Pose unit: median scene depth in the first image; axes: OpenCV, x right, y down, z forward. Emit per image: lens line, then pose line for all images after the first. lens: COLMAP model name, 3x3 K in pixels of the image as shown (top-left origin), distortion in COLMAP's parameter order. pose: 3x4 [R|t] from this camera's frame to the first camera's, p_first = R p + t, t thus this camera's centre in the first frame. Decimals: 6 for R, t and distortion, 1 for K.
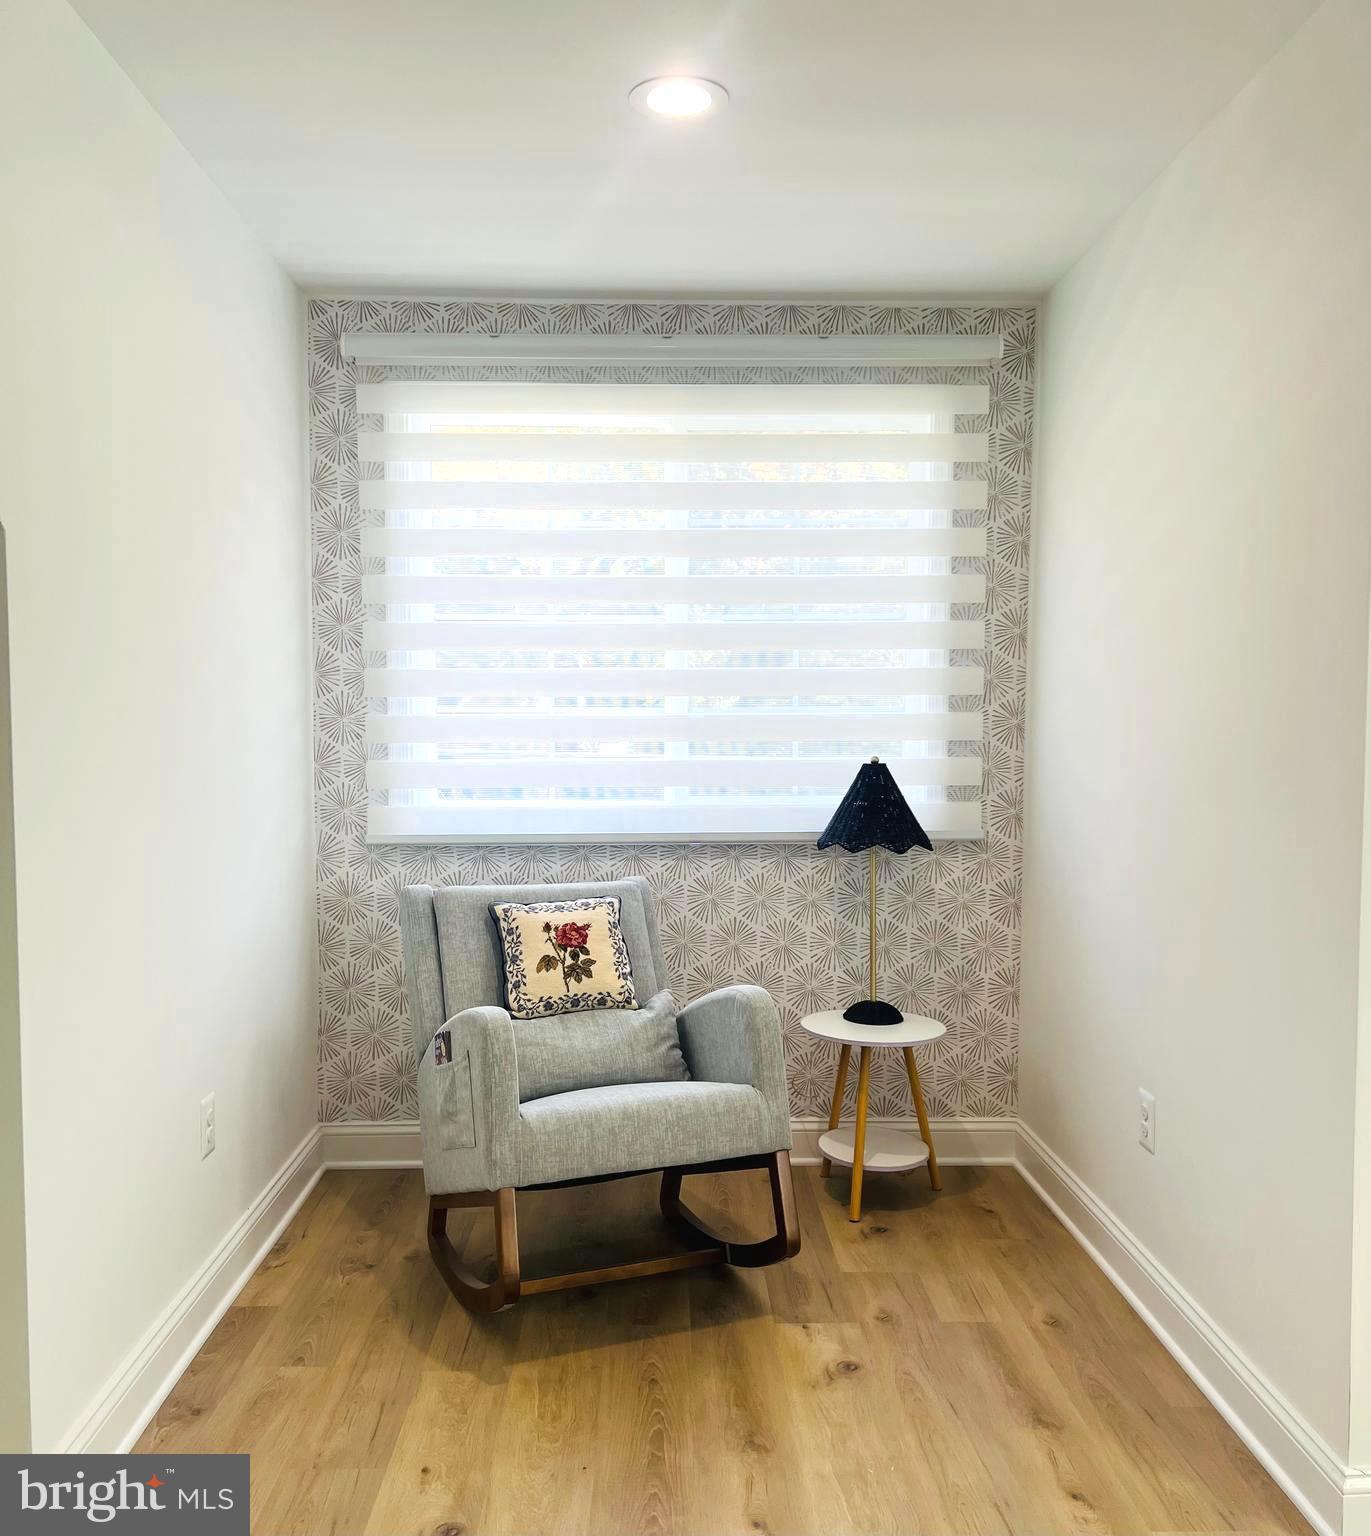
lens RADIAL K [[1429.7, 0, 688.0], [0, 1429.7, 804.1], [0, 0, 1]] dist [0.110544, 0.000000]
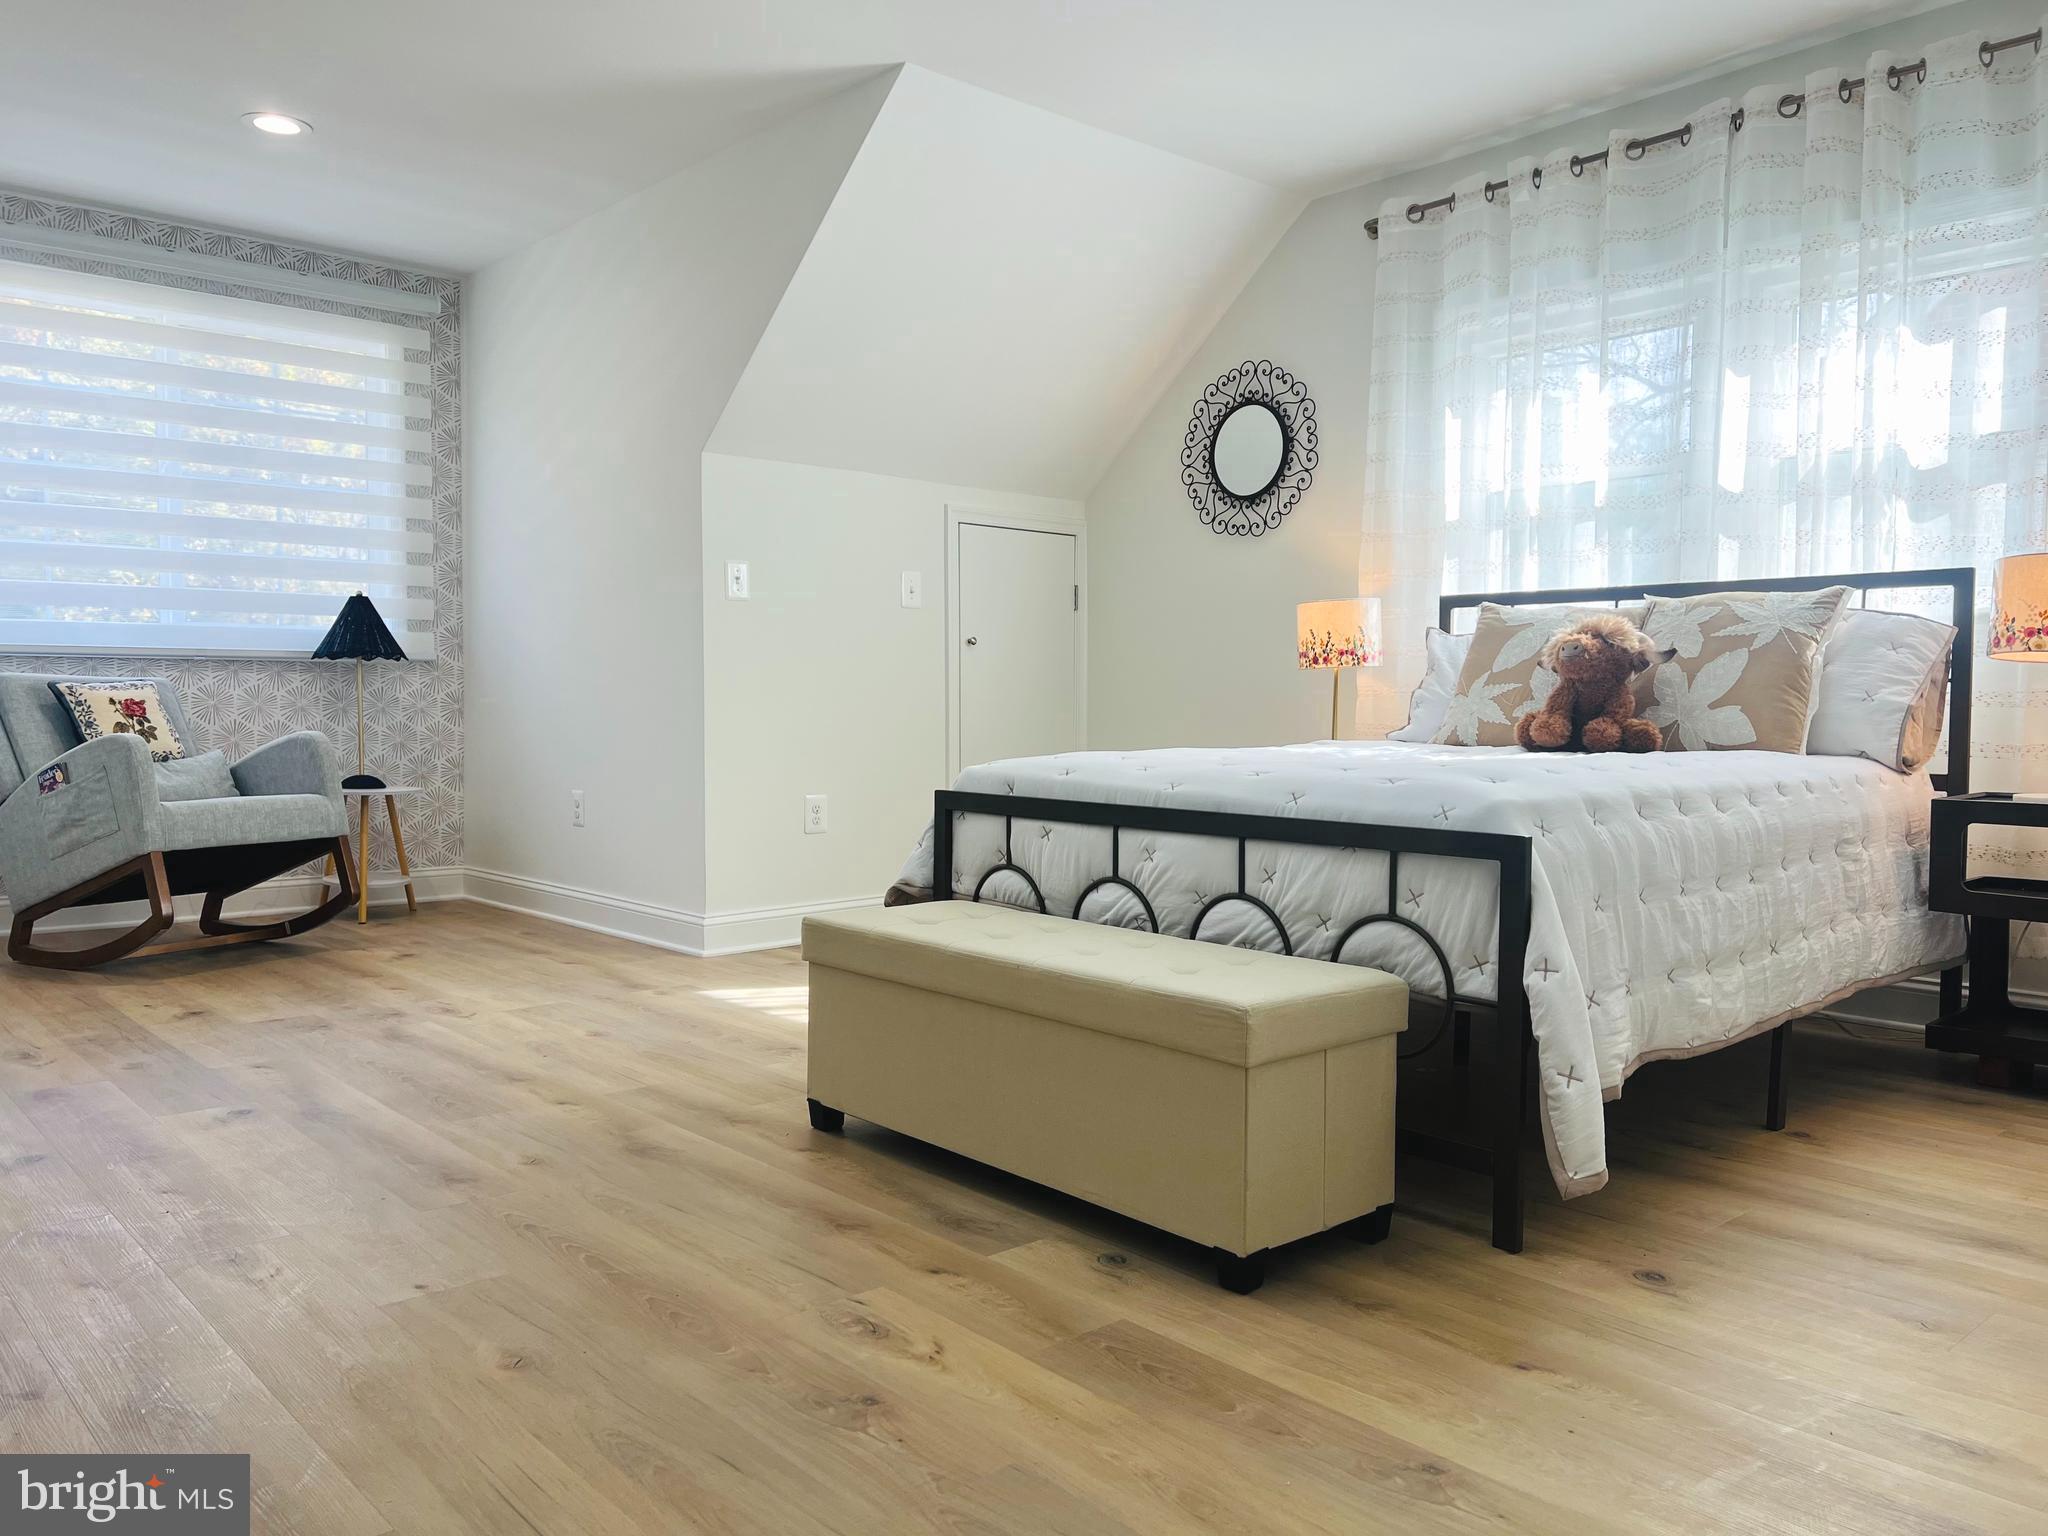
lens RADIAL K [[1543.8, 0, 1022.0], [0, 1543.8, 769.5], [0, 0, 1]] dist [0.011329, 0.001866]
pose [[0.770530, -0.021645, 0.637036, -0.305267], [0.035903, 0.999310, -0.009473, 0.163321], [-0.636392, 0.030171, 0.770776, -0.484693]]
